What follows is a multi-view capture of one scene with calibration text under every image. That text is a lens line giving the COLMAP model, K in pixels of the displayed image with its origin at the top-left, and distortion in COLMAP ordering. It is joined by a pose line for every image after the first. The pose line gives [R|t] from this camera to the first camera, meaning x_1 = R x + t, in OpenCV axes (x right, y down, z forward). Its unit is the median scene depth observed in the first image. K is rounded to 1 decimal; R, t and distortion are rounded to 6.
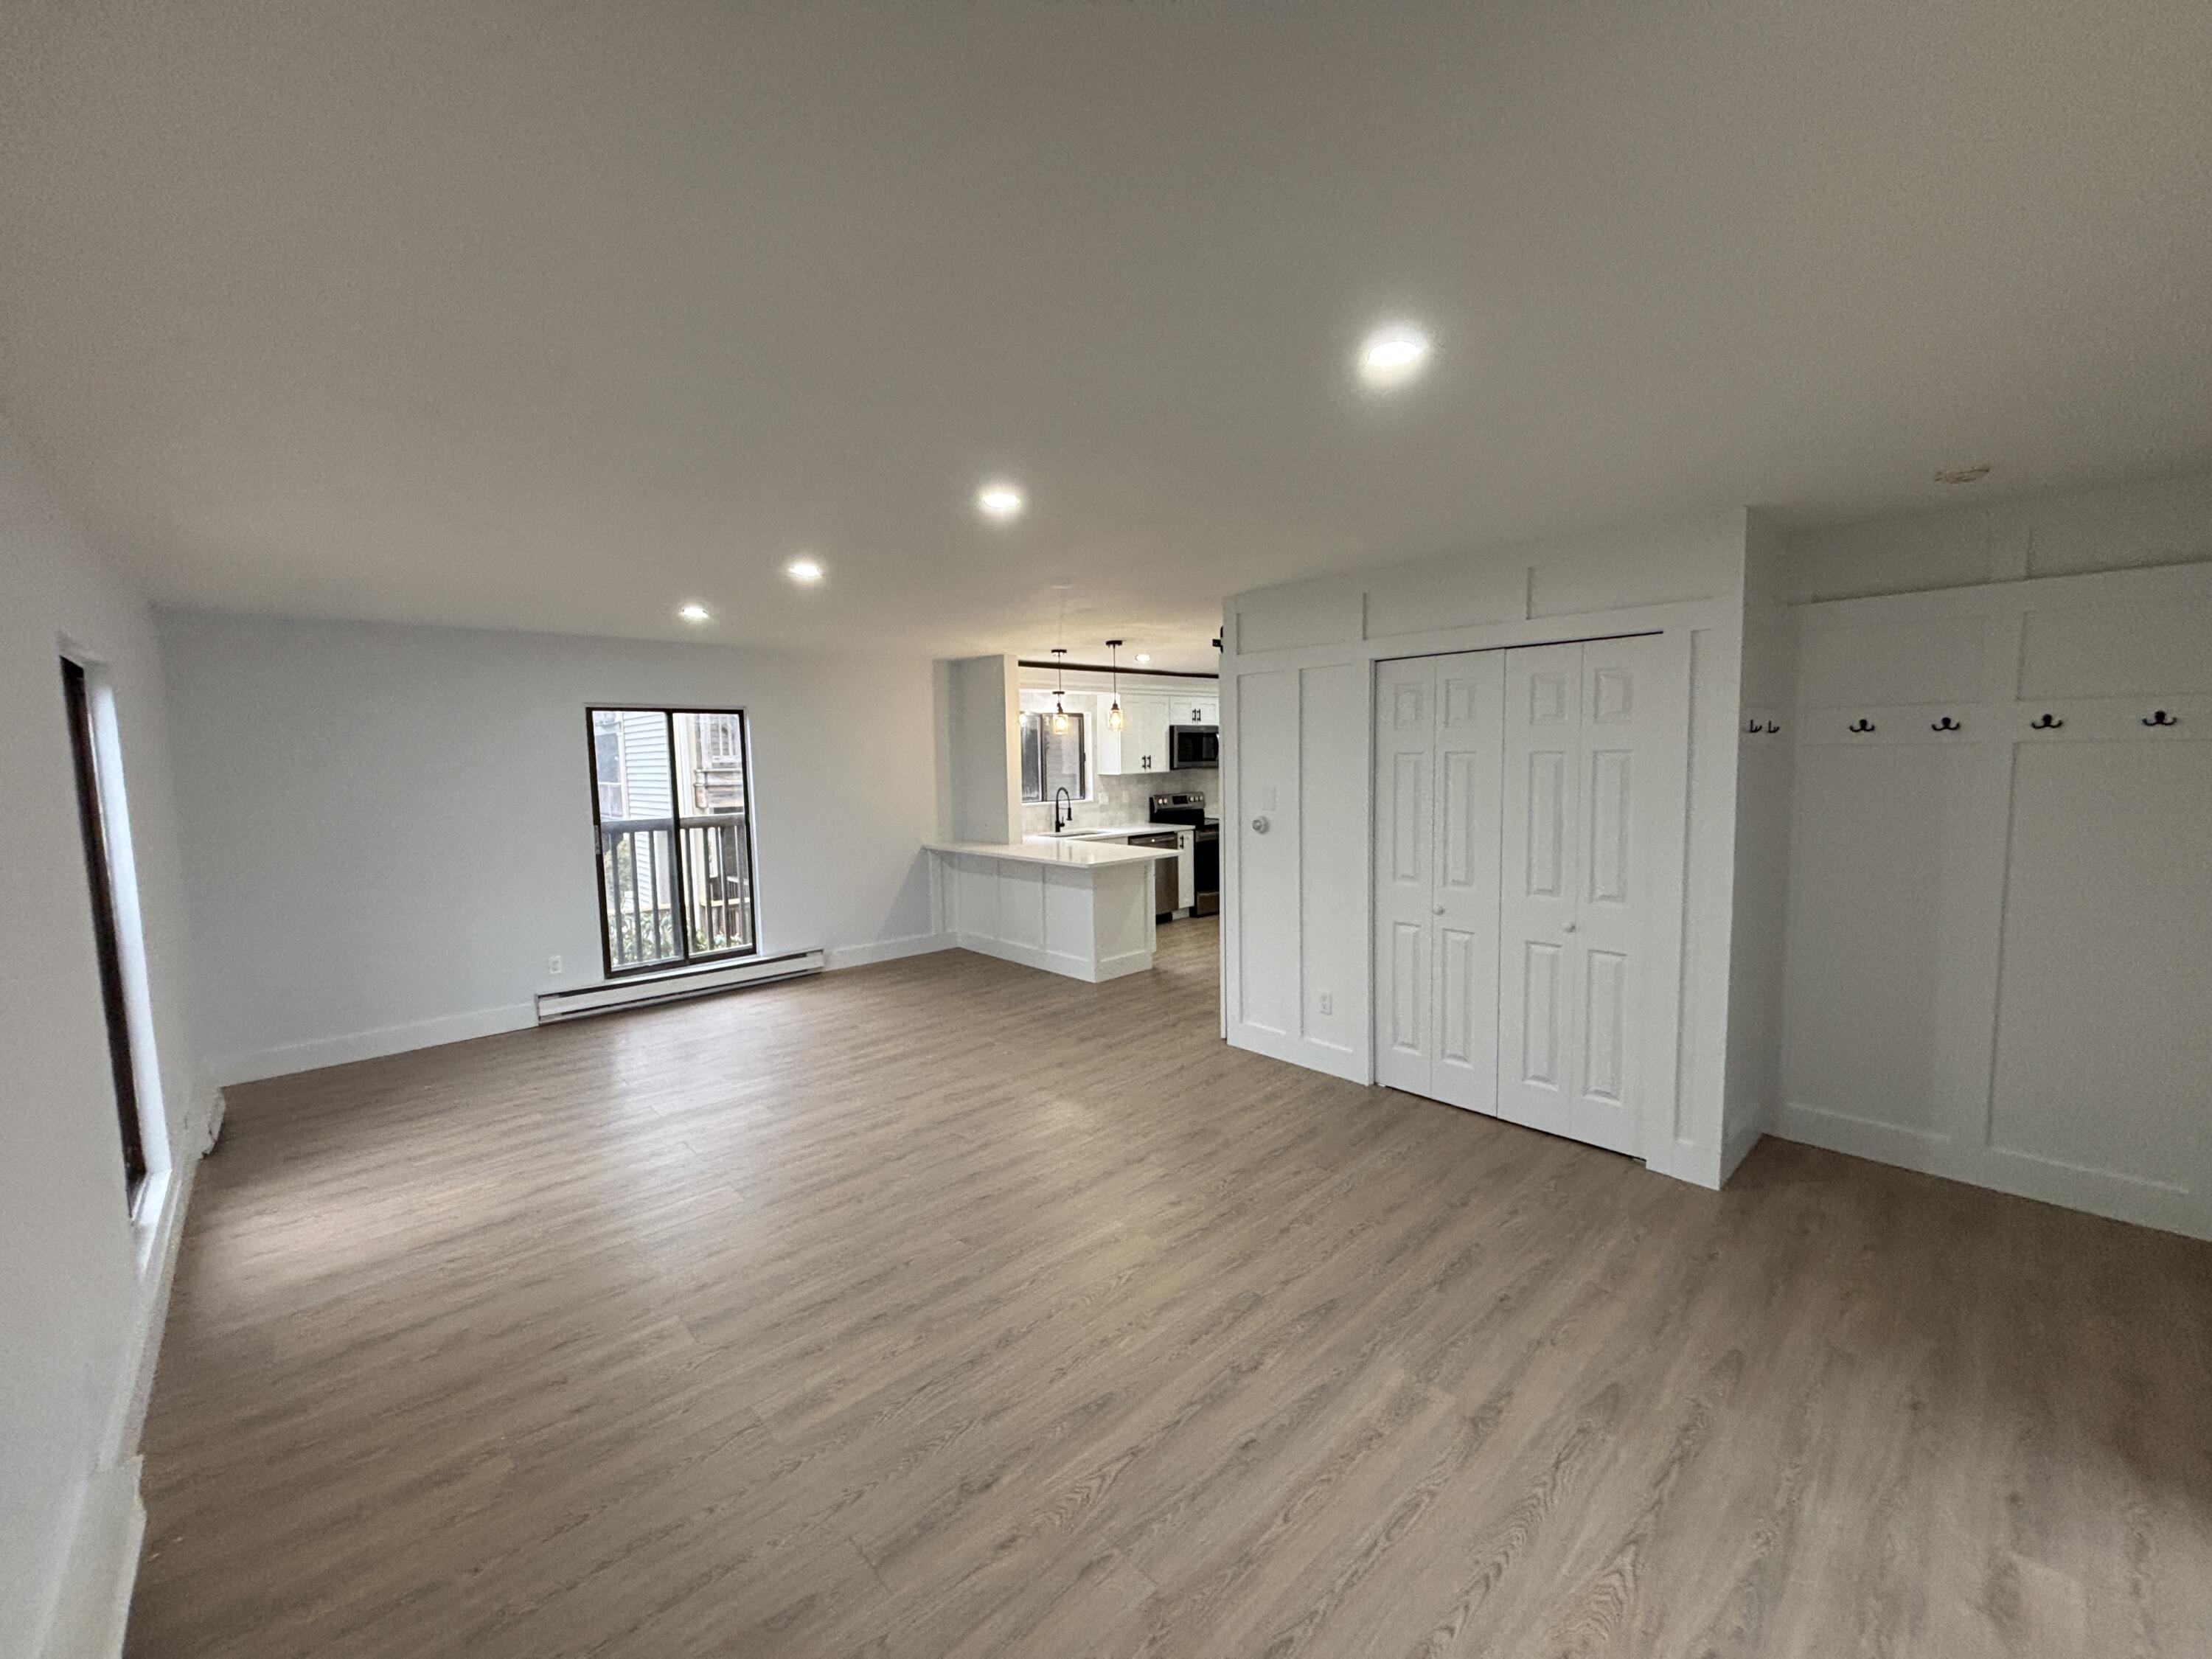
lens RADIAL K [[887.7, 0, 1114.4], [0, 887.7, 840.6], [0, 0, 1]] dist [0.002472, -0.000144]
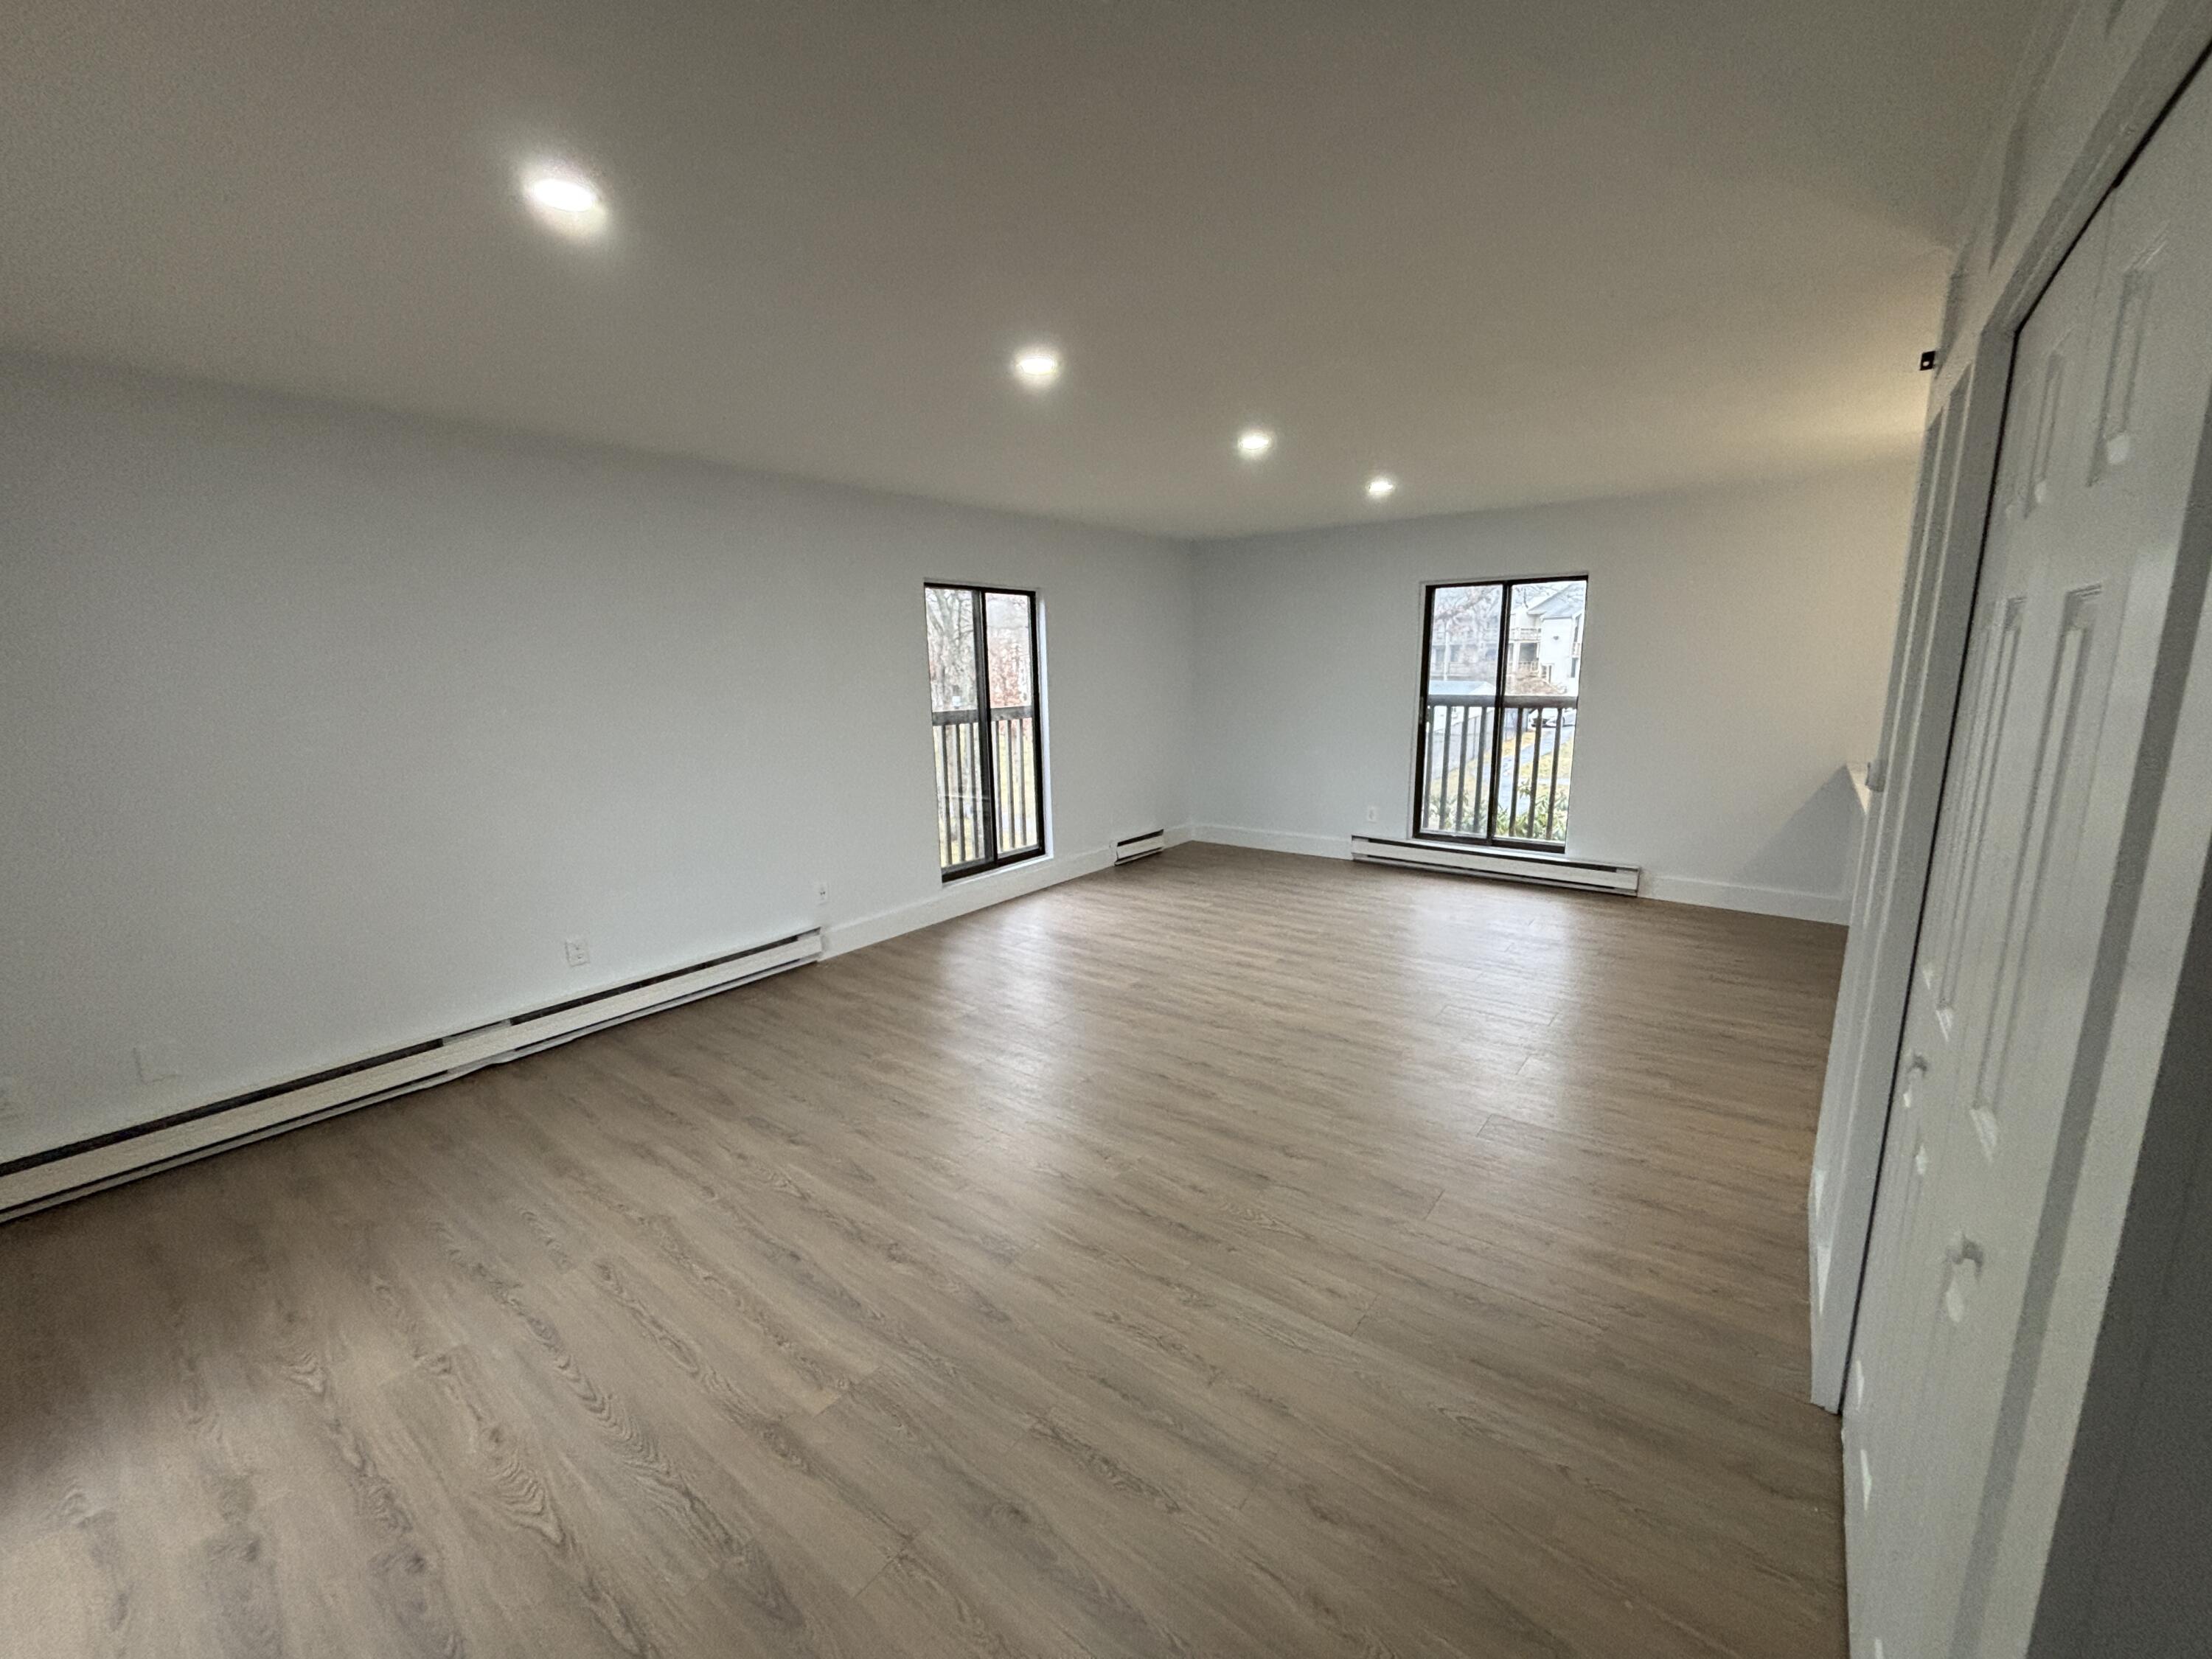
lens RADIAL K [[887.7, 0, 1086.8], [0, 887.7, 828.9], [0, 0, 1]] dist [0.002472, -0.000144]
pose [[0.151380, 0.204774, -0.967032, 0.711782], [-0.081585, 0.977557, 0.194231, -0.058444], [0.985103, 0.049493, 0.164689, 0.692618]]
